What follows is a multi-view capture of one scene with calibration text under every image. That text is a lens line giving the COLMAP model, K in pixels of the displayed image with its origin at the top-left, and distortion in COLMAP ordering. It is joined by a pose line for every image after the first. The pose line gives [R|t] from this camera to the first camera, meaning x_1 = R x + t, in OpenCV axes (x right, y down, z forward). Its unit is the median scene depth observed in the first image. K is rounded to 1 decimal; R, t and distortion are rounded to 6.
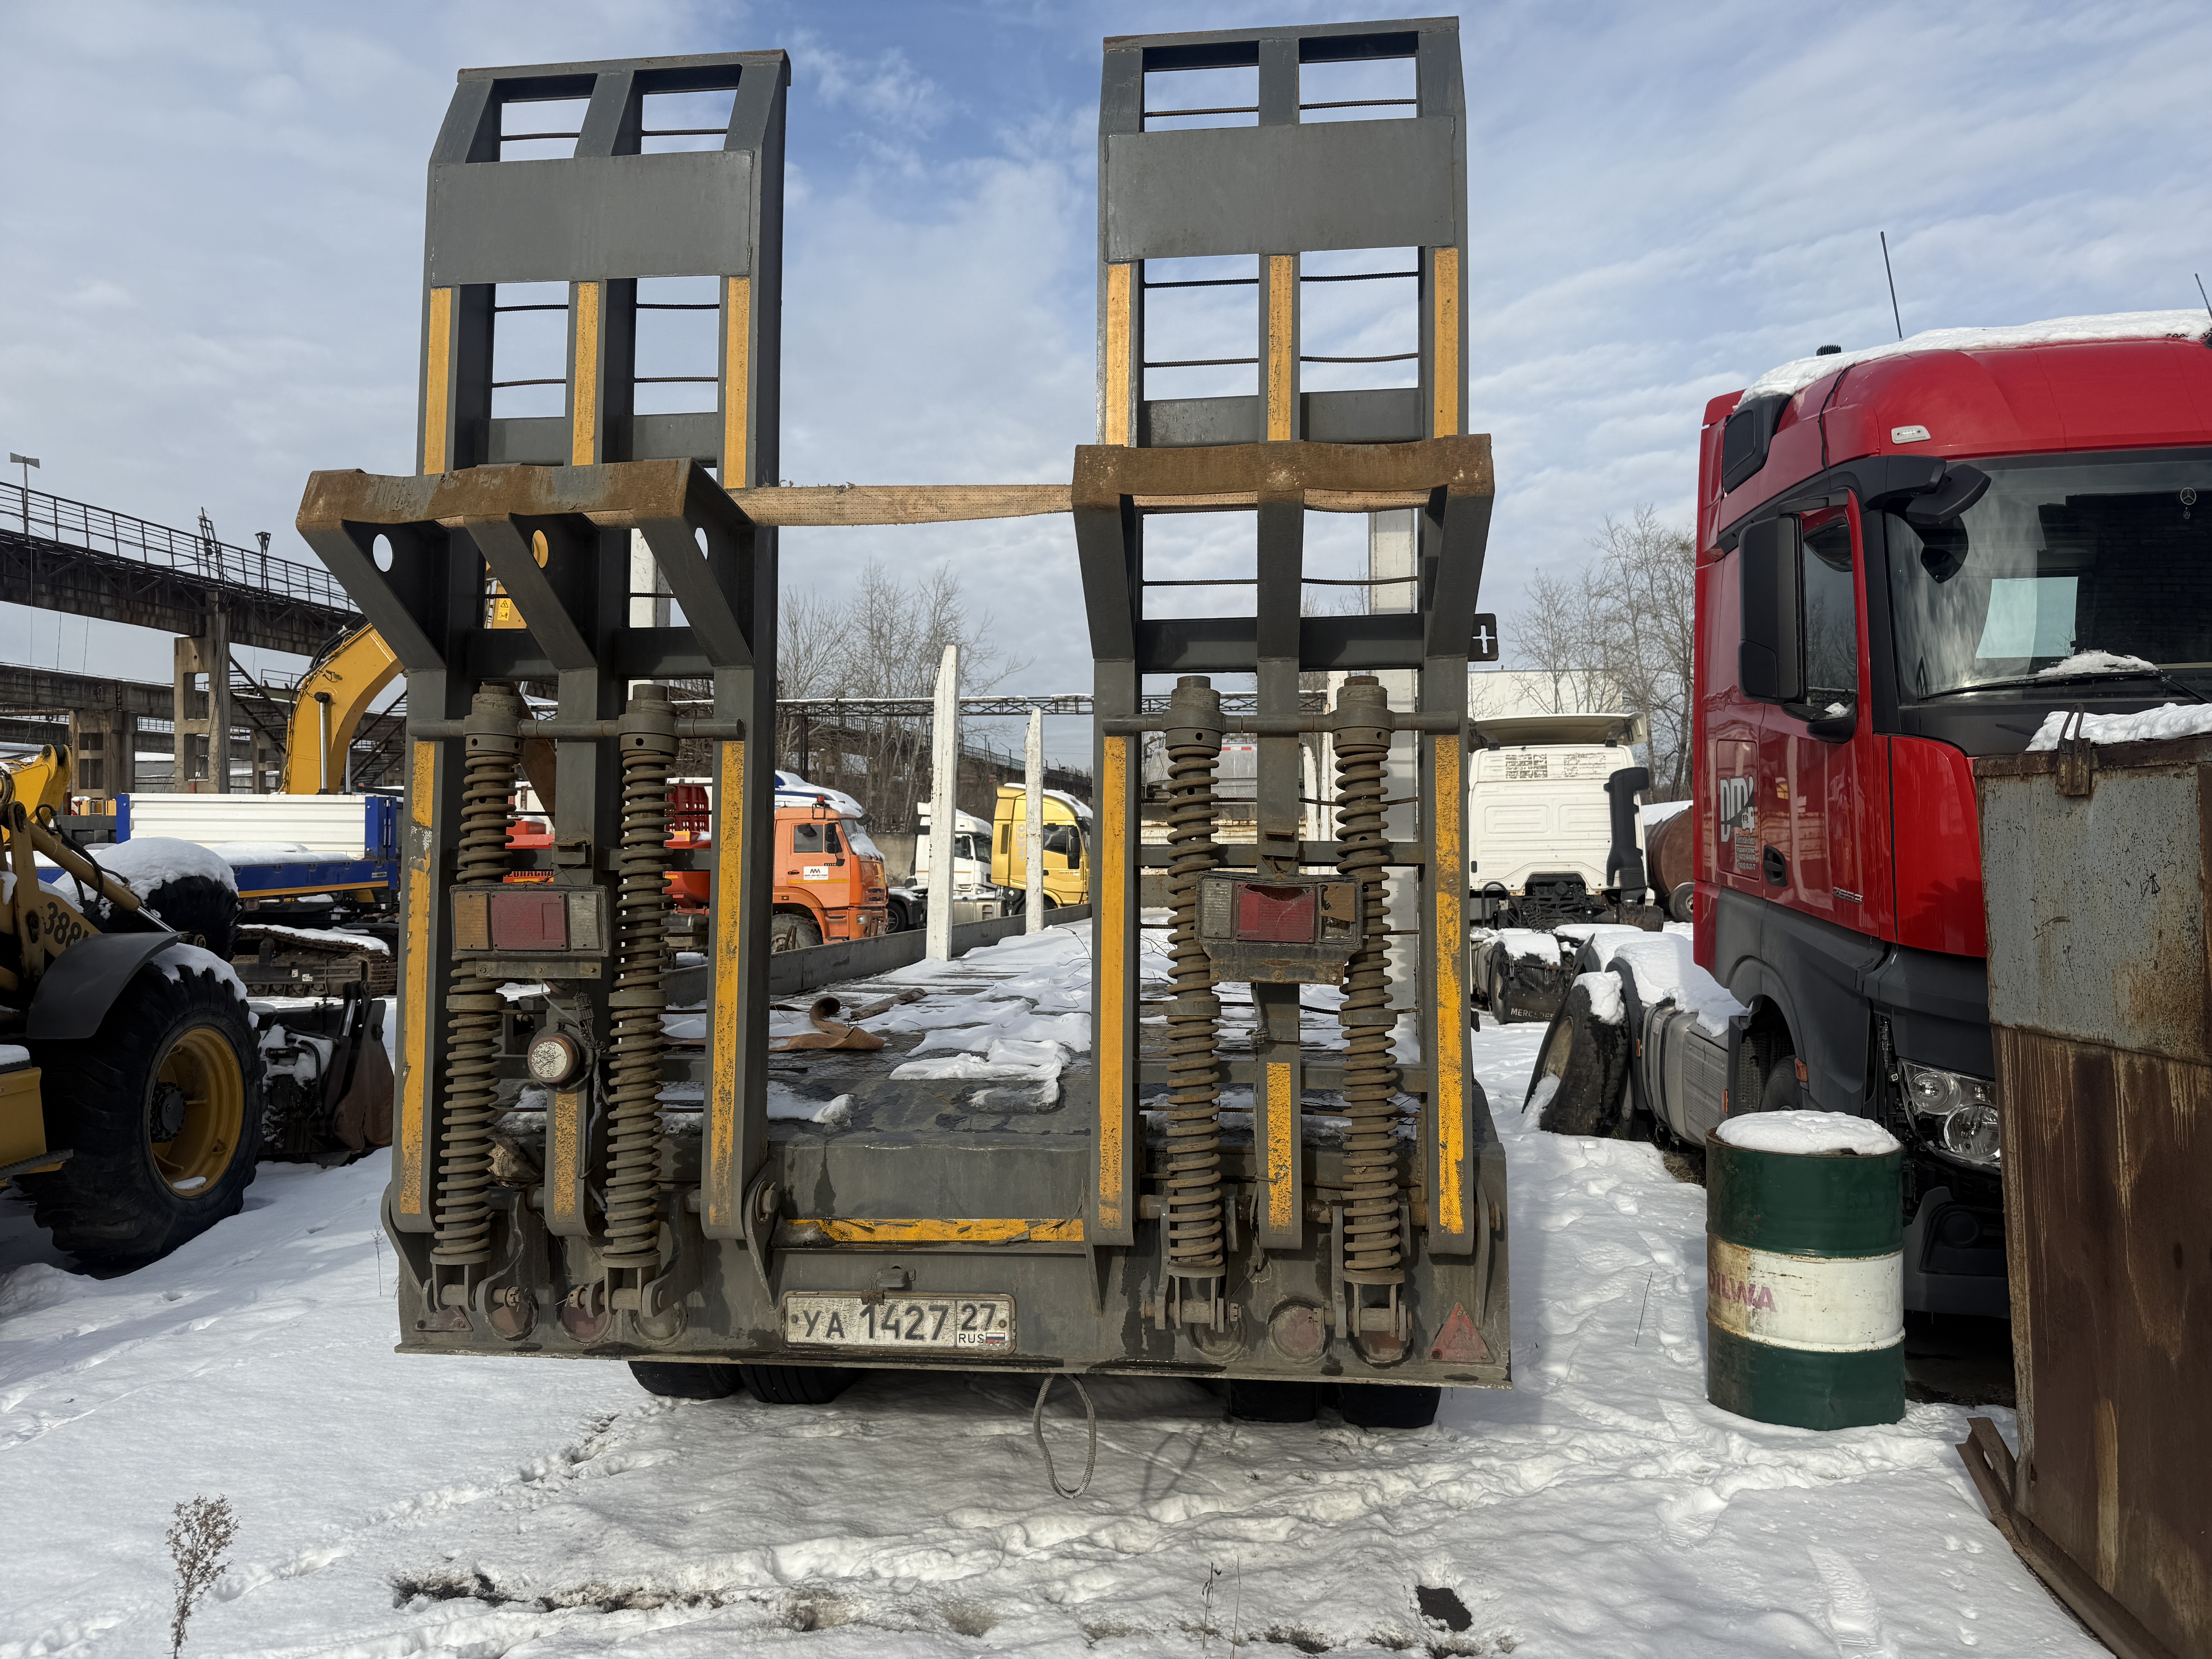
lens RADIAL K [[1536.0, 0, 1125.7], [0, 1536.0, 820.9], [0, 0, 1]] dist [0.039036, -0.052874]
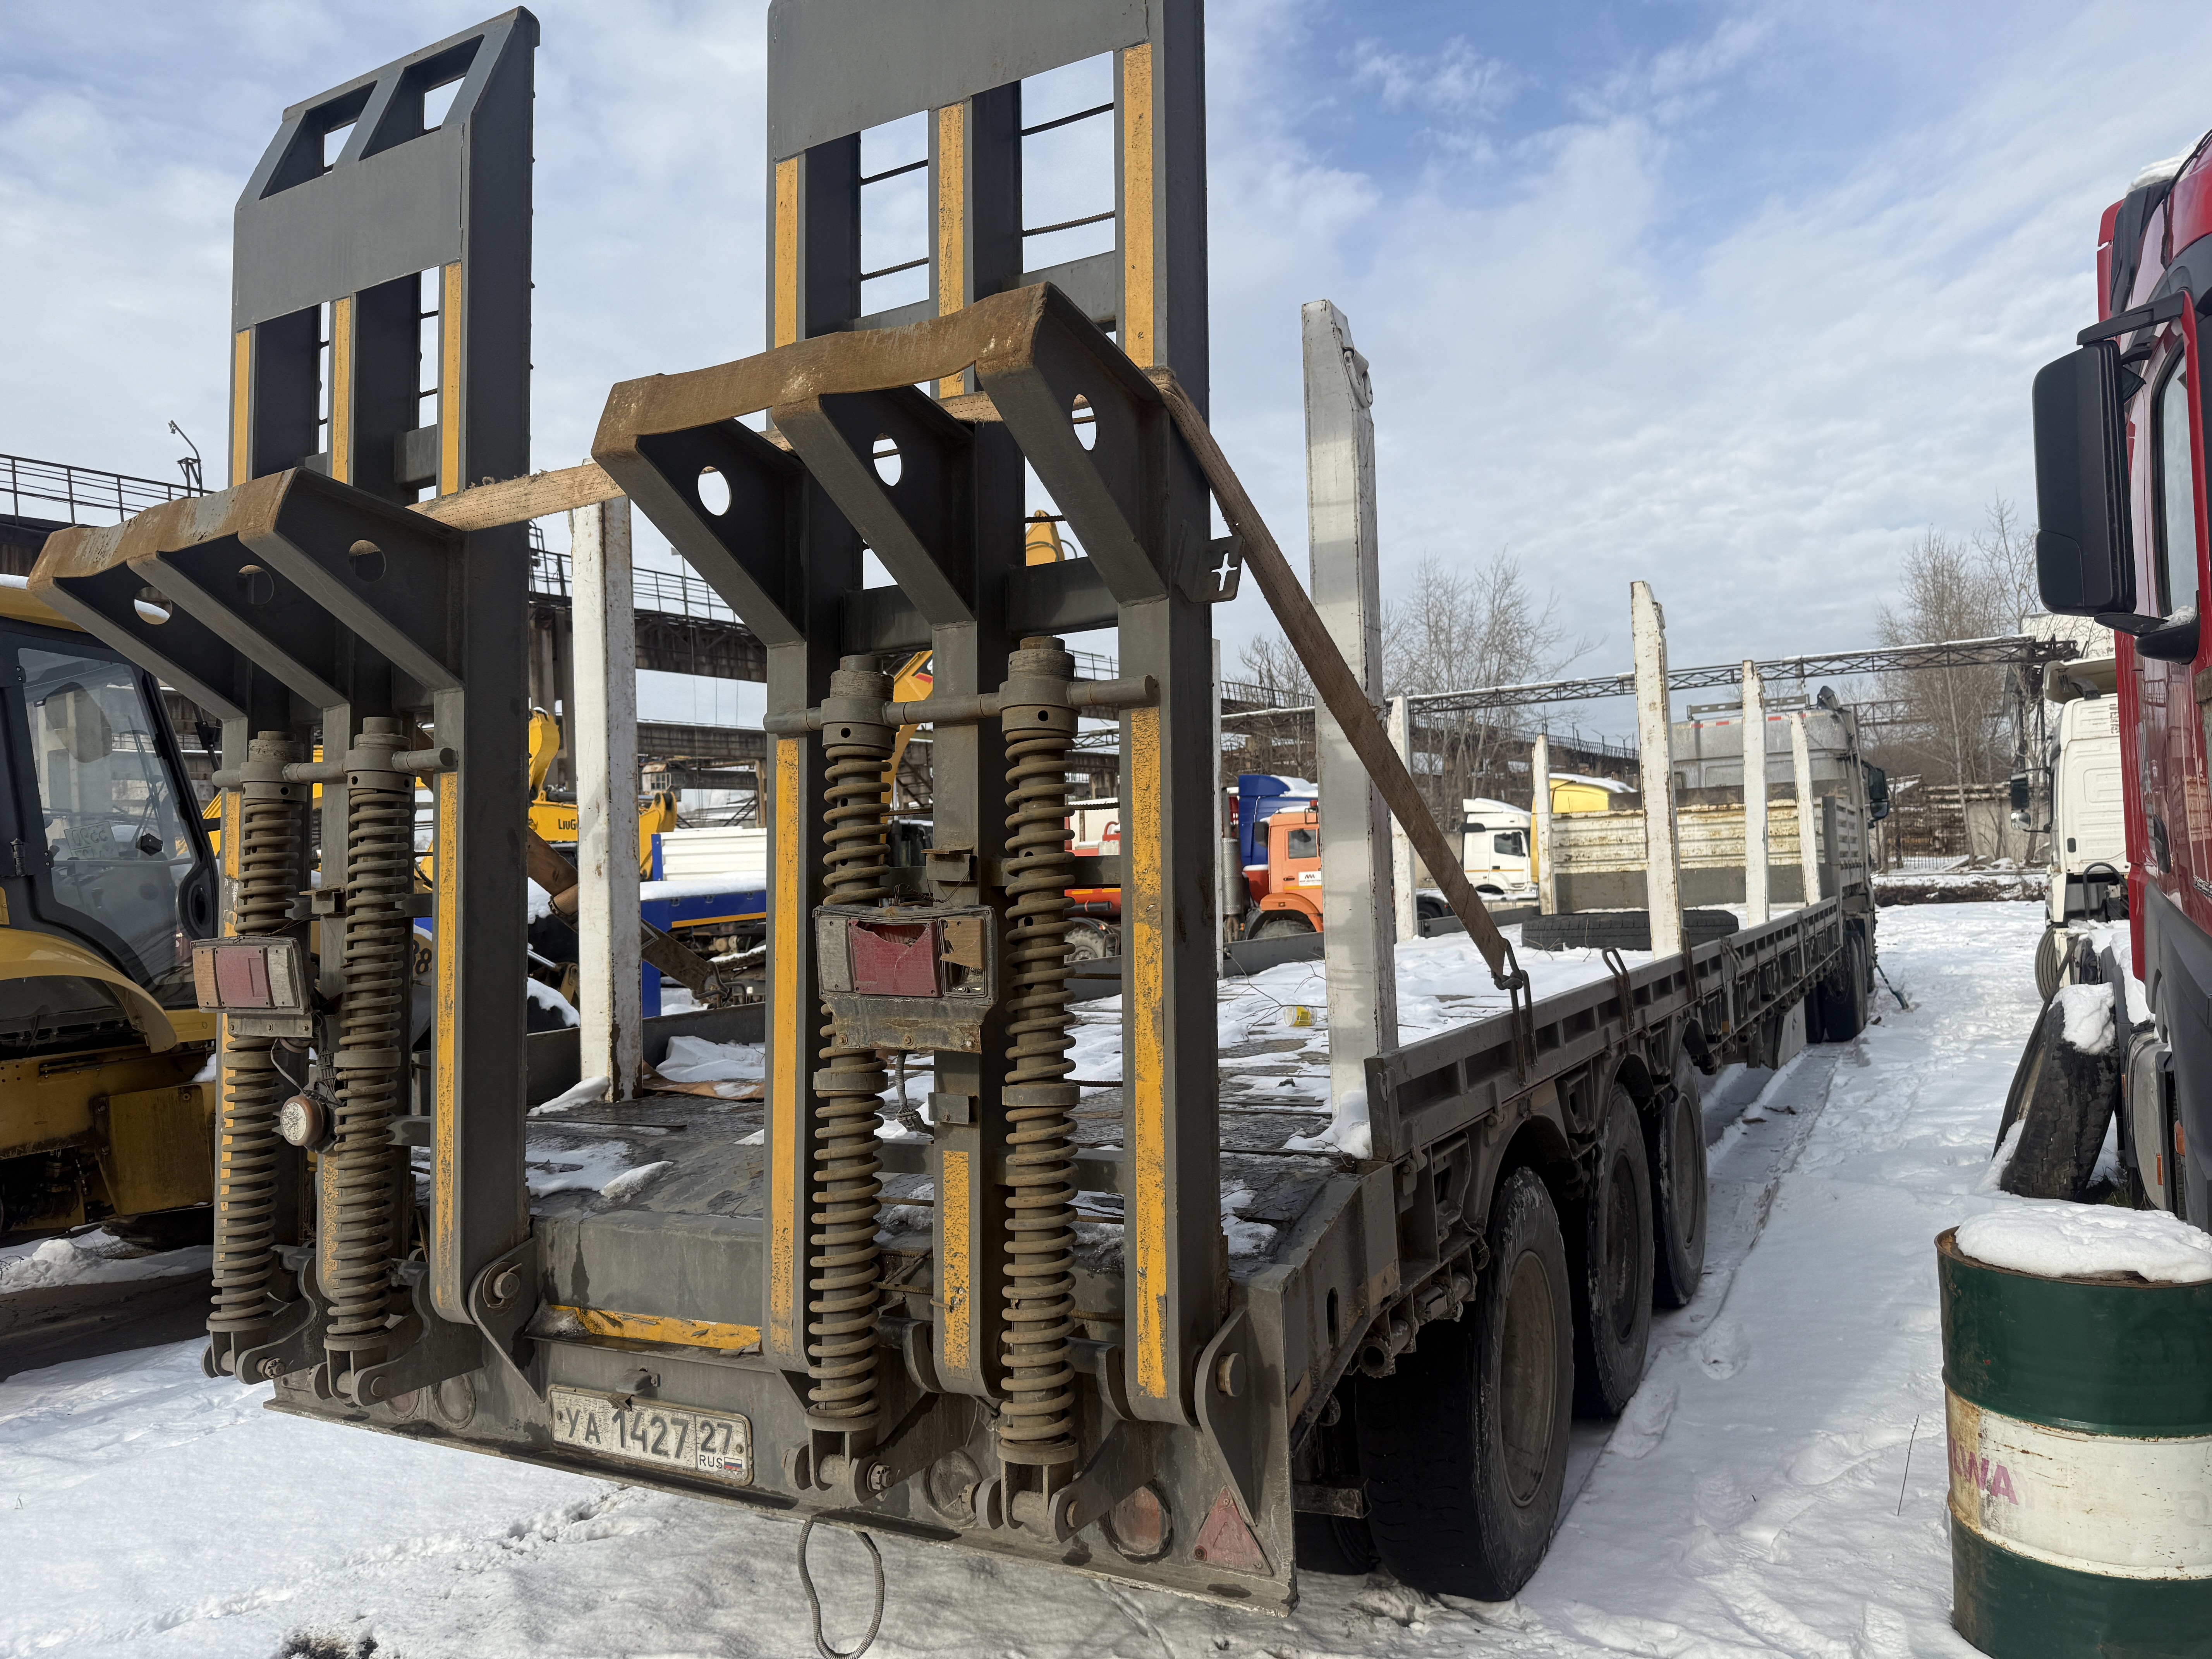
lens RADIAL K [[1536.0, 0, 1125.7], [0, 1536.0, 820.9], [0, 0, 1]] dist [0.039036, -0.052874]
pose [[0.925879, -0.048560, -0.374688, 0.358506], [0.048505, 0.998777, -0.009585, 0.003280], [0.374695, -0.009300, 0.927102, 0.243064]]
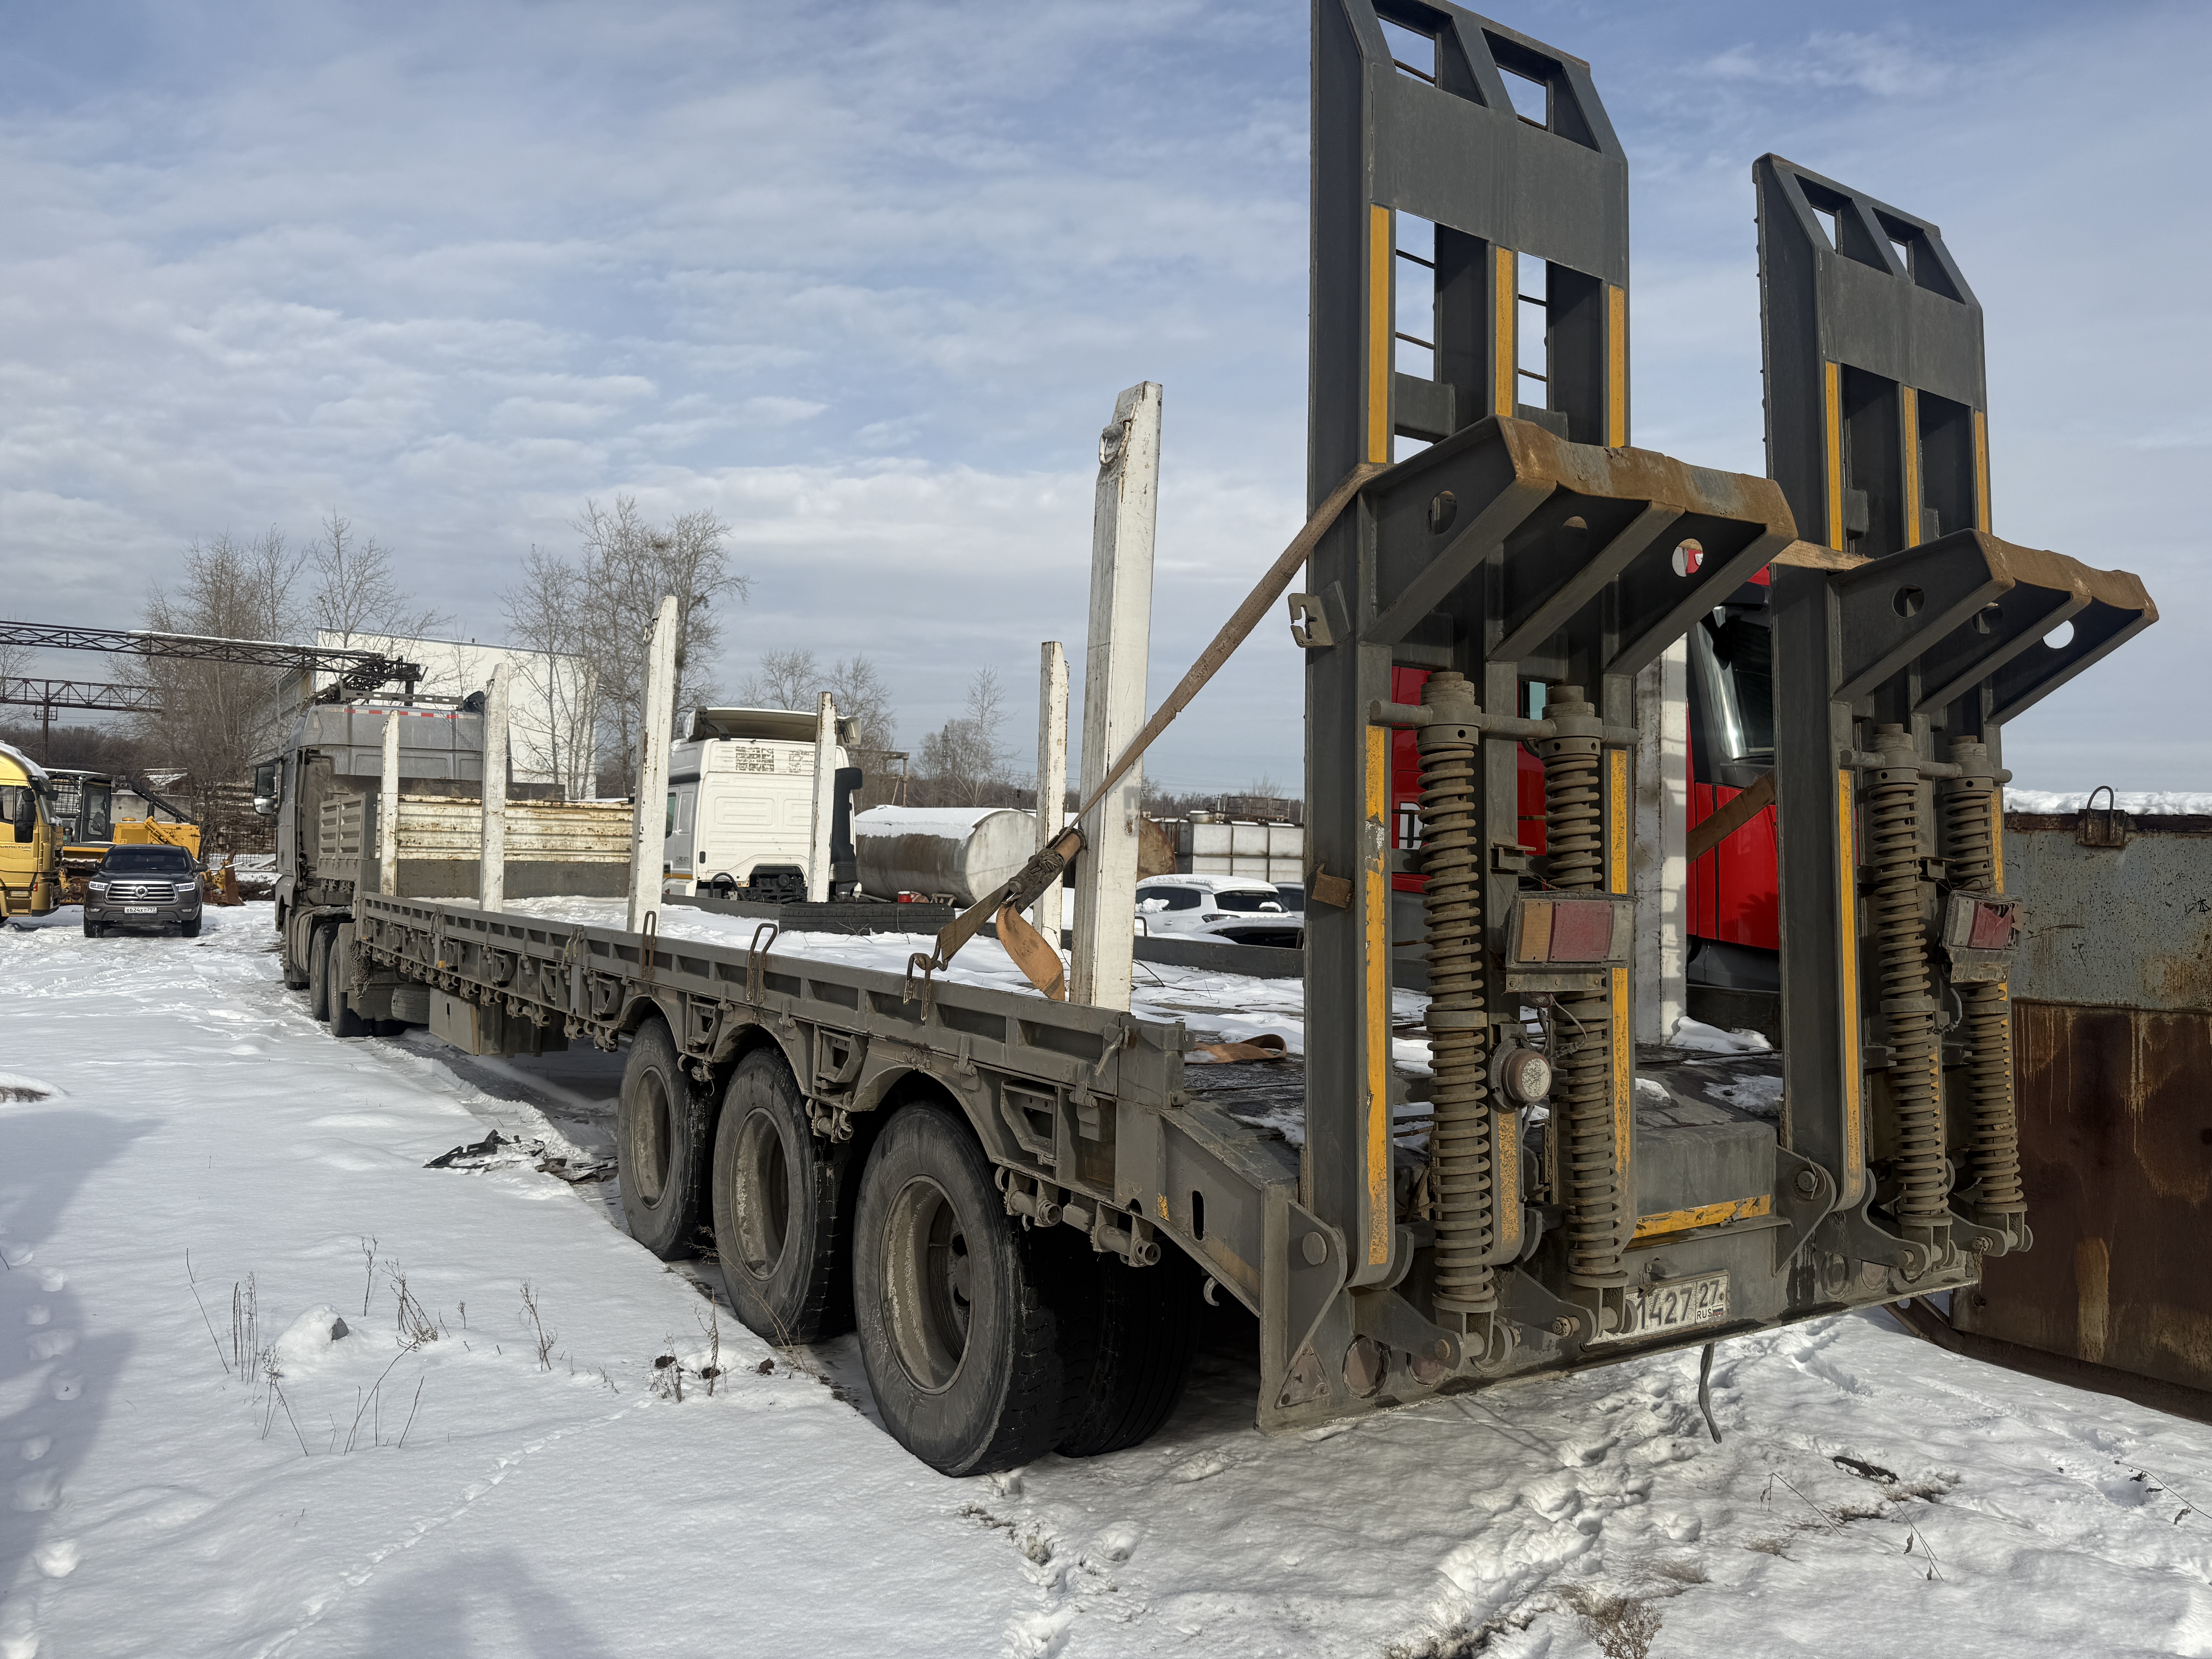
lens RADIAL K [[1537.6, 0, 1088.0], [0, 1537.6, 826.6], [0, 0, 1]] dist [0.025659, -0.039810]
pose [[0.783910, 0.039221, 0.619635, -0.908906], [-0.046535, 0.998907, -0.004356, 0.014051], [-0.619128, -0.025420, 0.784878, 0.340240]]
